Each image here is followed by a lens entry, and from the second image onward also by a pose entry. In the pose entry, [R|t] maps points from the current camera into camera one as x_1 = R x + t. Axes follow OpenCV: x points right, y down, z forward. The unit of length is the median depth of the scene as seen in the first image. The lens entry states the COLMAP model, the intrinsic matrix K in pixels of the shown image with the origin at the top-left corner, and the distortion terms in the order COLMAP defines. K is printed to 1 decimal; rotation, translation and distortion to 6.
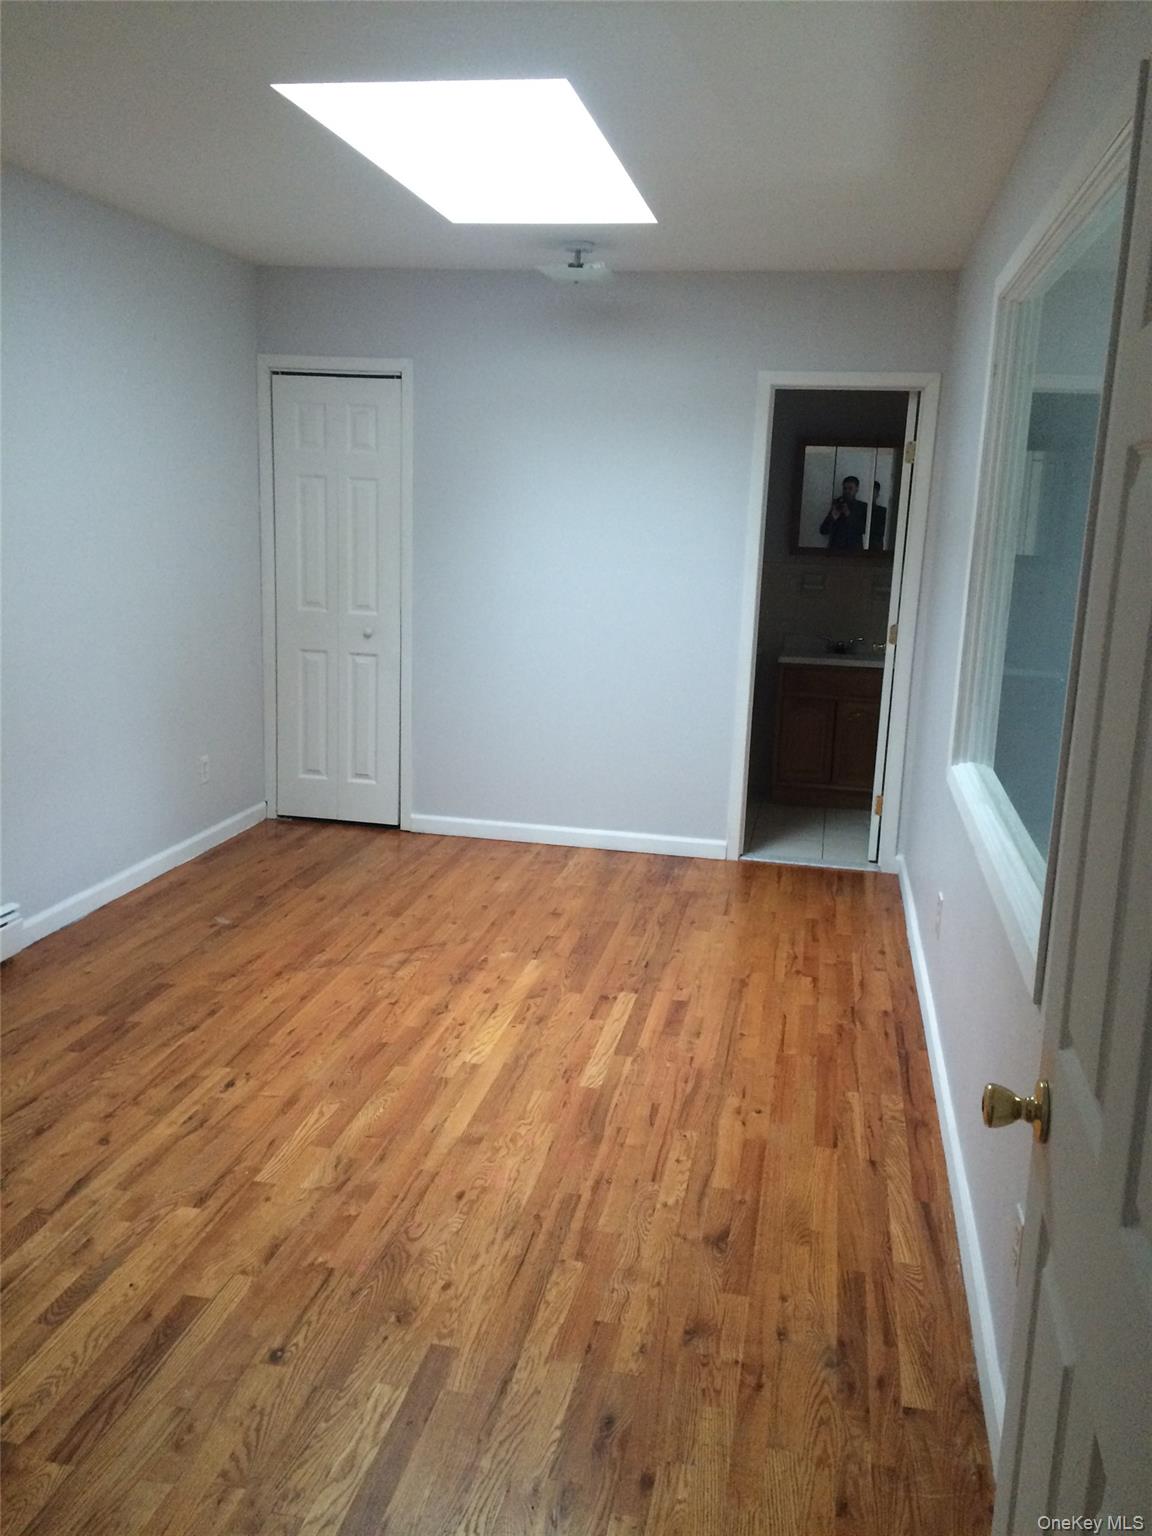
lens RADIAL K [[1306.5, 0, 575.9], [0, 1306.5, 768.6], [0, 0, 1]] dist [0.044586, -0.027808]
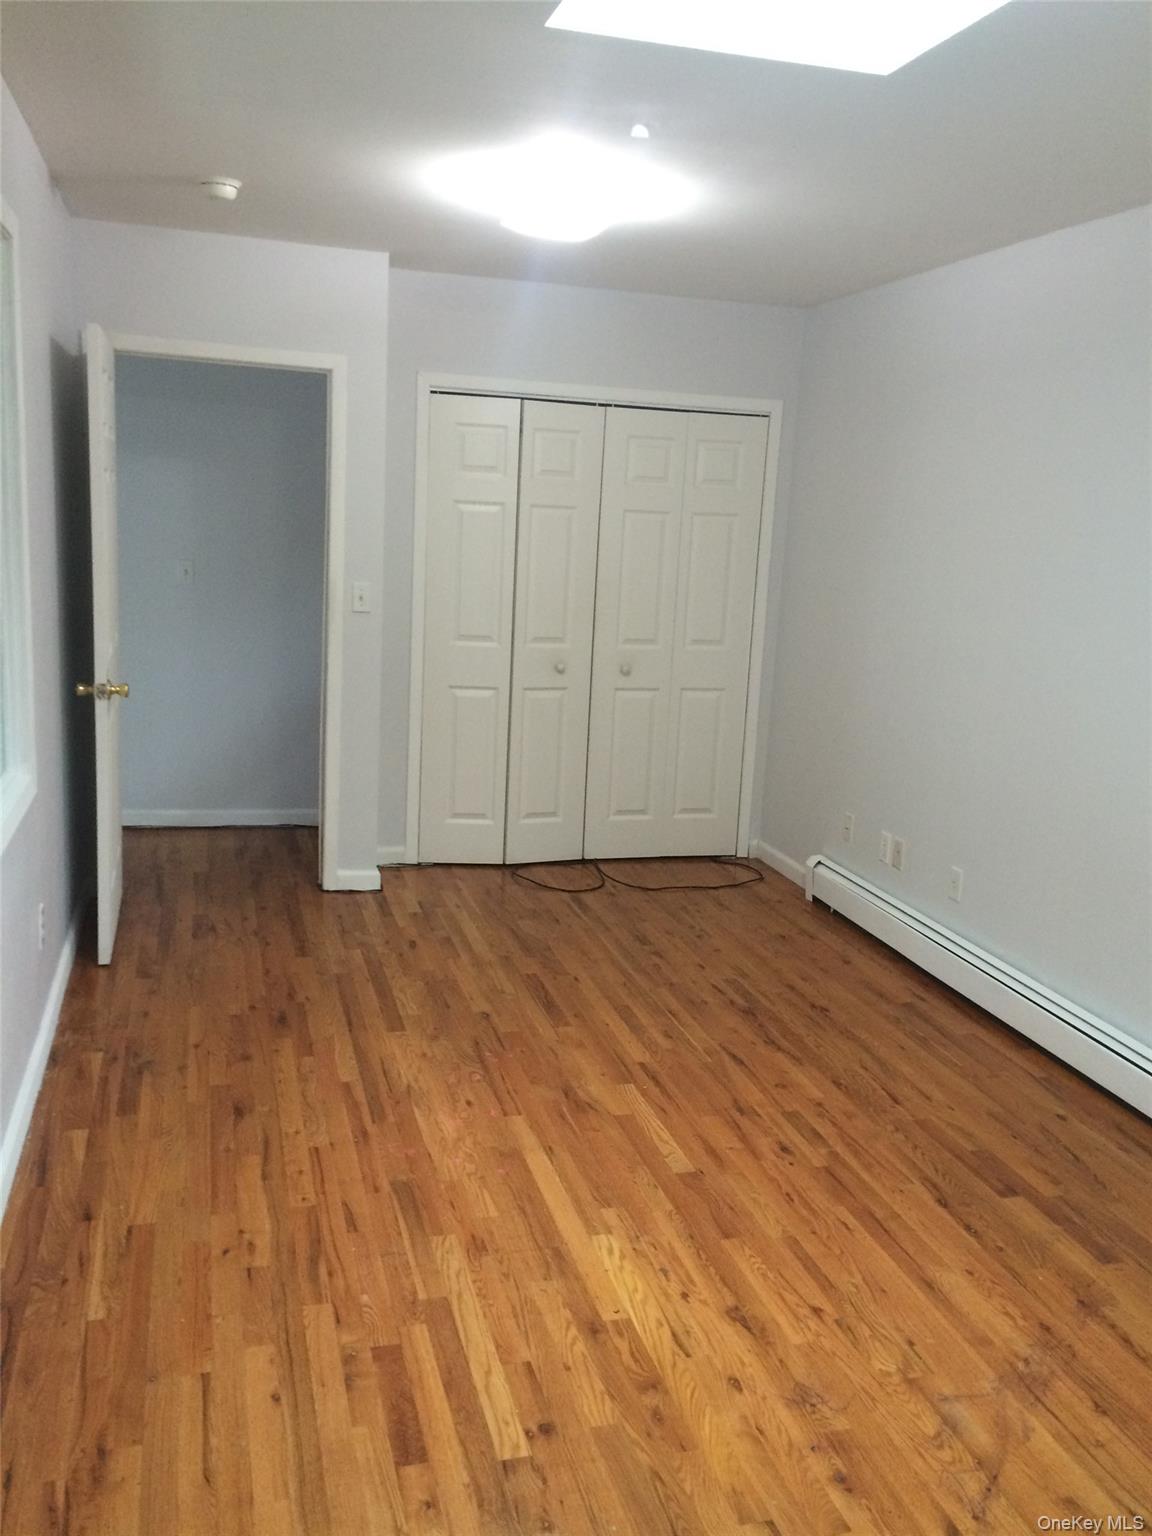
lens RADIAL K [[1306.5, 0, 577.5], [0, 1306.5, 770.4], [0, 0, 1]] dist [0.044586, -0.027808]
pose [[-0.888156, 0.005484, -0.459509, 0.316884], [-0.174931, 0.920613, 0.349099, -0.329317], [0.424945, 0.390437, -0.816689, 1.633473]]
